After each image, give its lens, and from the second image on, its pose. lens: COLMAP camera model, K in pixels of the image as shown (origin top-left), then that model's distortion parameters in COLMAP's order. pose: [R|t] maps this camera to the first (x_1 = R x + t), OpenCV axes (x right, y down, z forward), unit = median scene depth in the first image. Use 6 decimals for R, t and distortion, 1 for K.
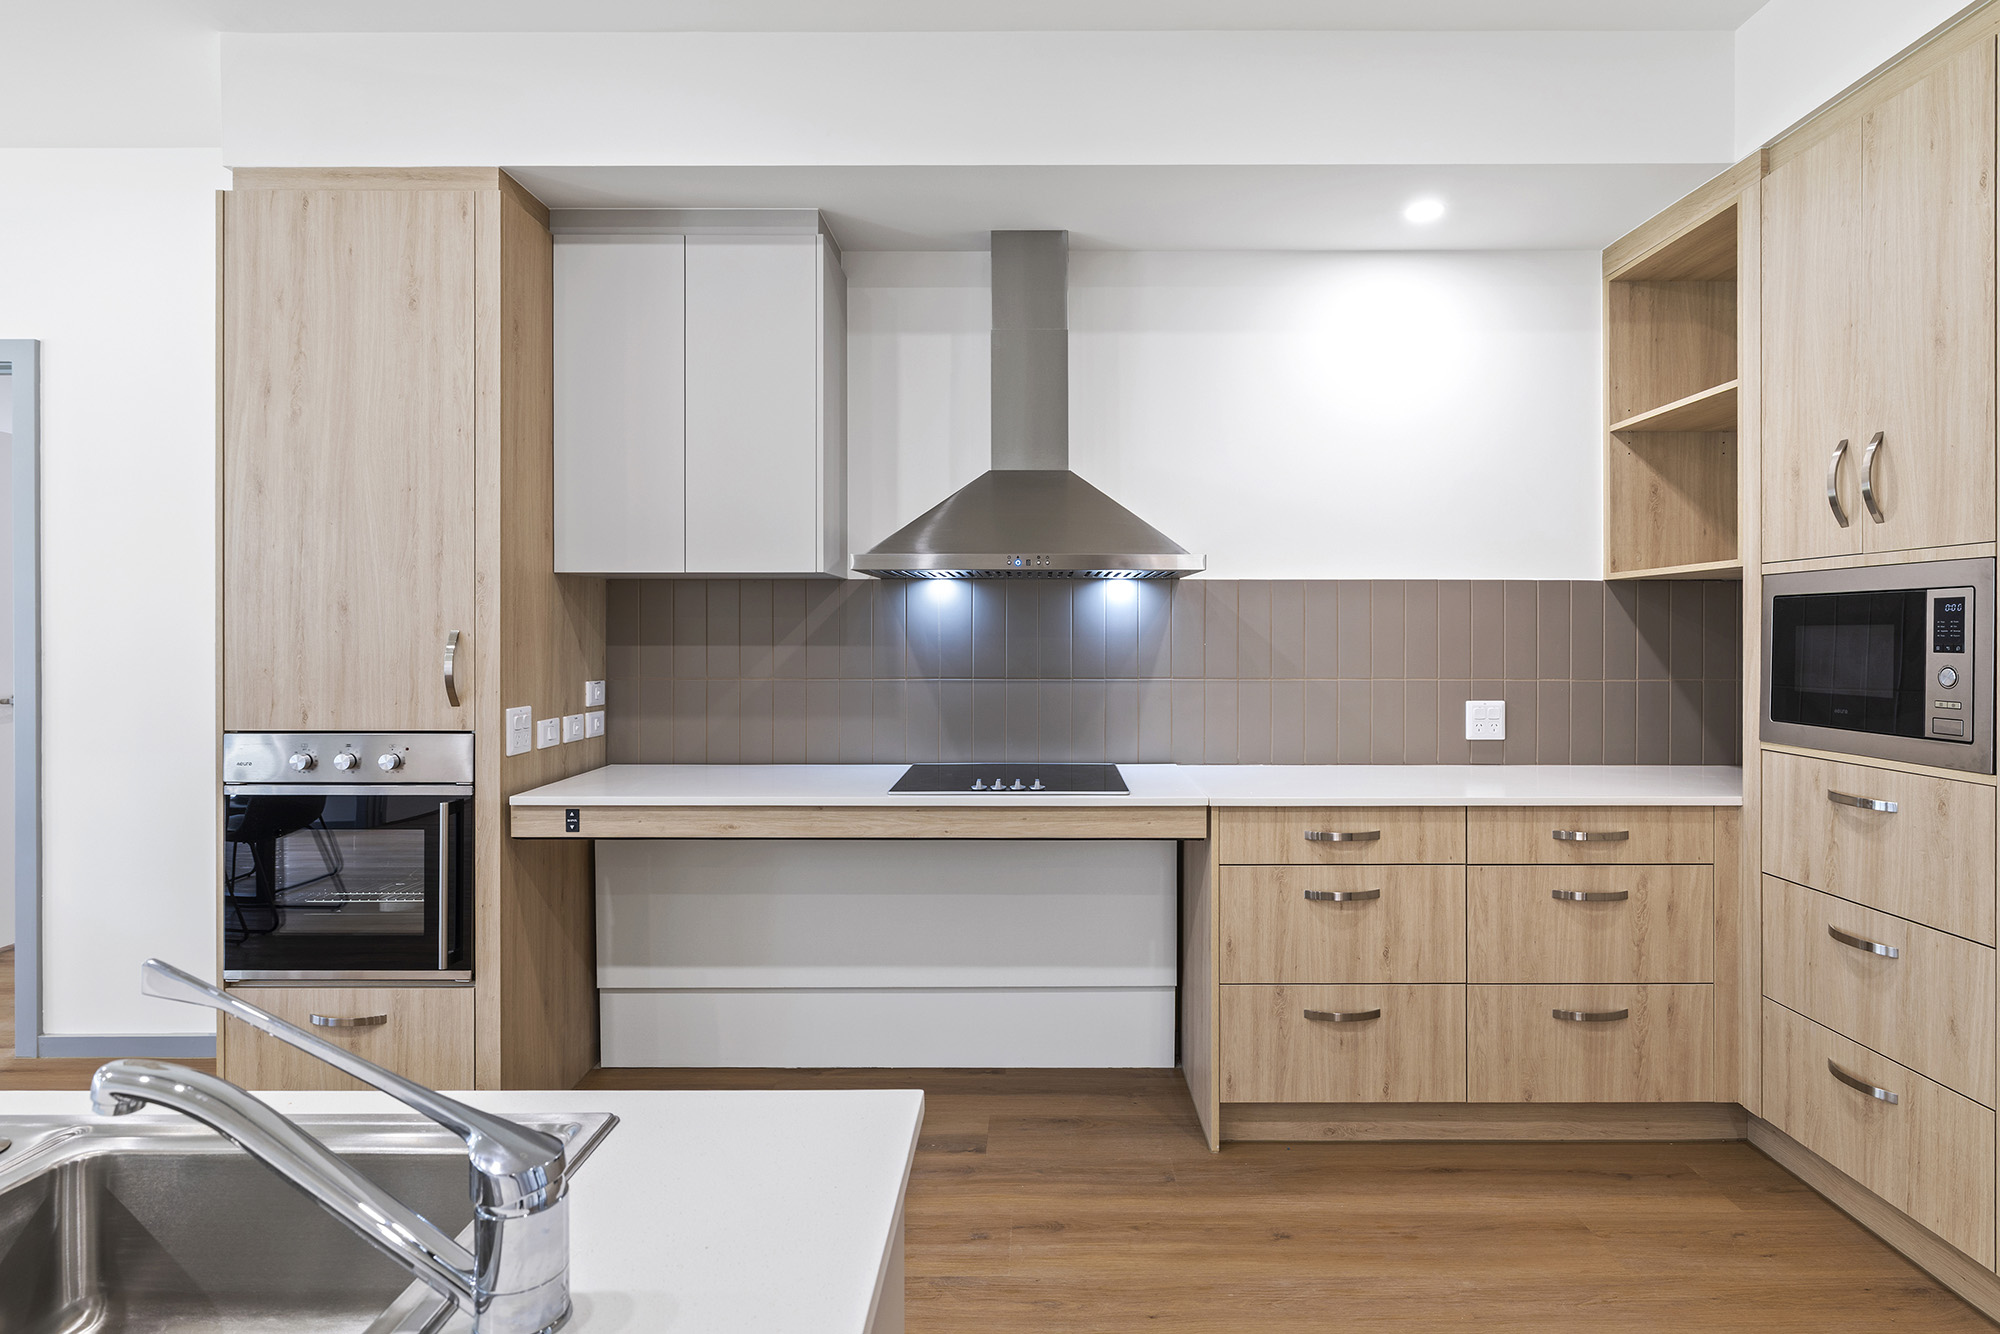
lens RADIAL K [[1057.1, 0, 1005.3], [0, 1057.1, 633.8], [0, 0, 1]] dist [-0.005493, -0.001175]
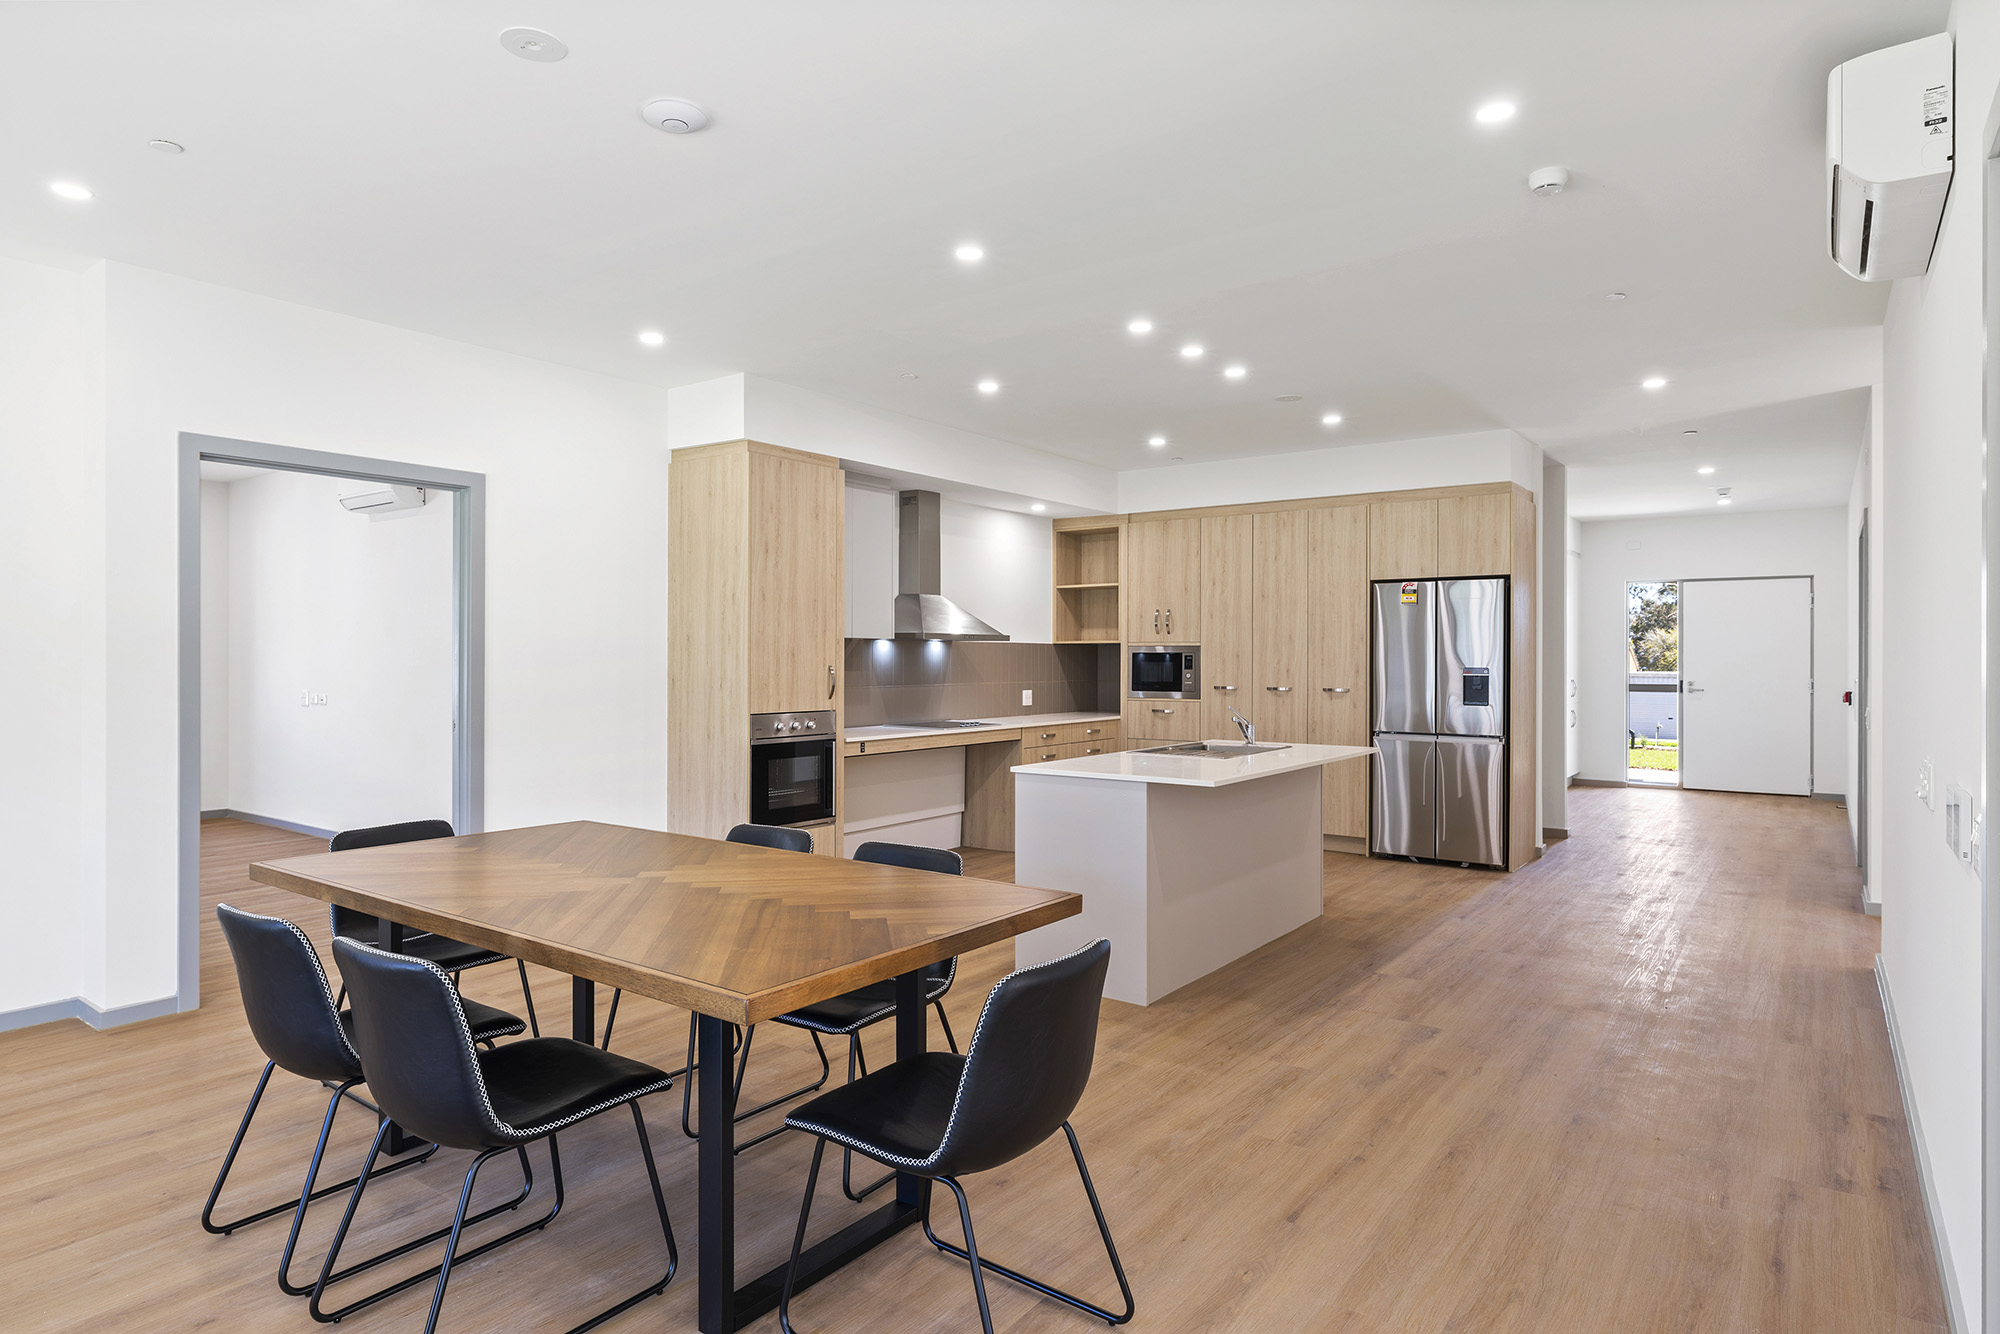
lens RADIAL K [[1155.9, 0, 1000.0], [0, 1155.9, 667.0], [0, 0, 1]] dist [0.000606, -0.000001]
pose [[0.582573, -0.006261, 0.812754, -2.297943], [-0.001135, 0.999963, 0.008517, -0.020709], [-0.812777, -0.005884, 0.582545, -0.715589]]
